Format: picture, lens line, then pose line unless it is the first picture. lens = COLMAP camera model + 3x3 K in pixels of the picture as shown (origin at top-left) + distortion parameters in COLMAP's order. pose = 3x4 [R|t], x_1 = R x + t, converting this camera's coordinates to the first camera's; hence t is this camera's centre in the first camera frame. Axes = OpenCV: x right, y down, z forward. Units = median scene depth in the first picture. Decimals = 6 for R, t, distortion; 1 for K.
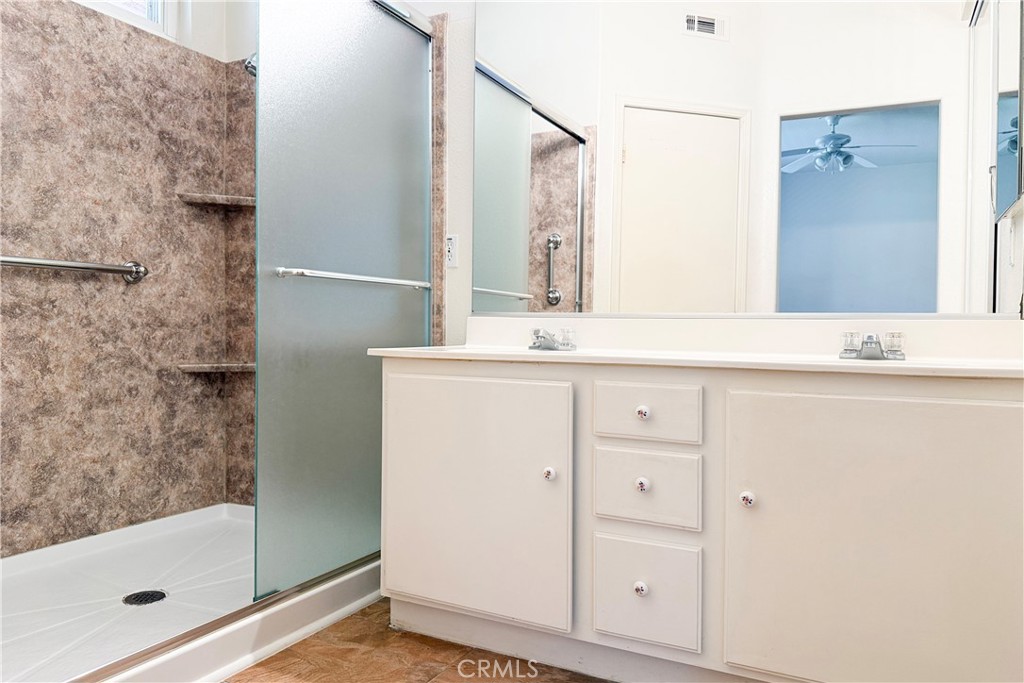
lens RADIAL K [[722.8, 0, 512.0], [0, 722.8, 341.5], [0, 0, 1]] dist [0.057723, -0.005153]
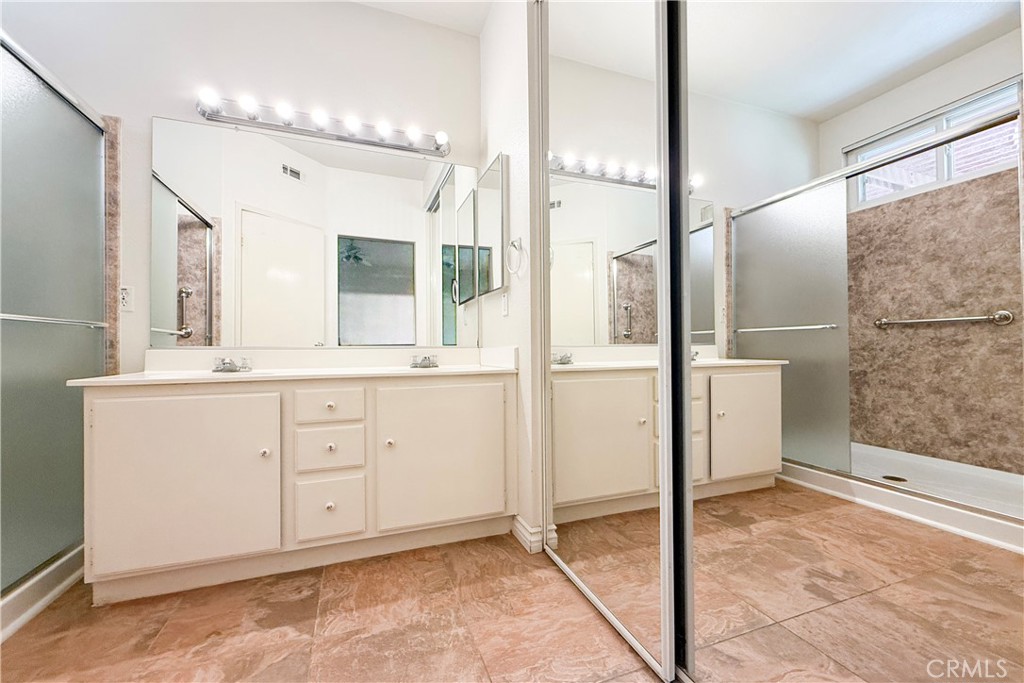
lens RADIAL K [[412.7, 0, 508.7], [0, 412.7, 339.6], [0, 0, 1]] dist [0.006737, 0.000006]
pose [[0.671394, -0.001214, 0.741100, -0.174082], [0.026240, 0.999411, -0.022134, -0.018383], [-0.740636, 0.034307, 0.671030, 0.001432]]
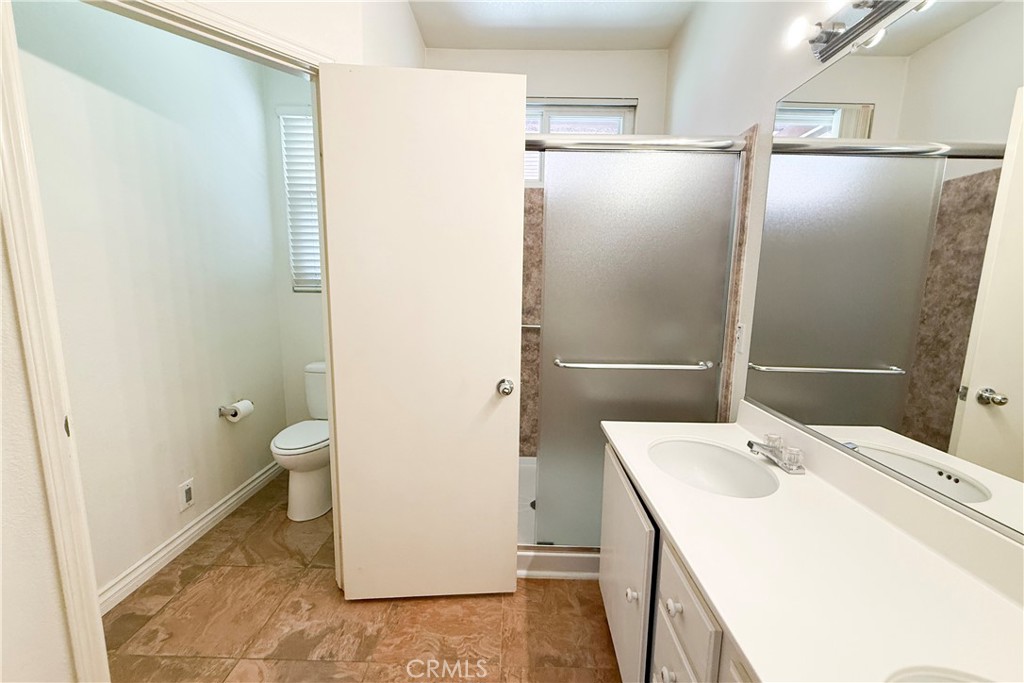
lens RADIAL K [[412.7, 0, 508.7], [0, 412.7, 339.6], [0, 0, 1]] dist [0.006737, 0.000006]
pose [[0.450214, 0.123269, -0.884371, 0.332519], [-0.024706, 0.991766, 0.125661, -0.195974], [0.892579, -0.034725, 0.449553, 0.374200]]
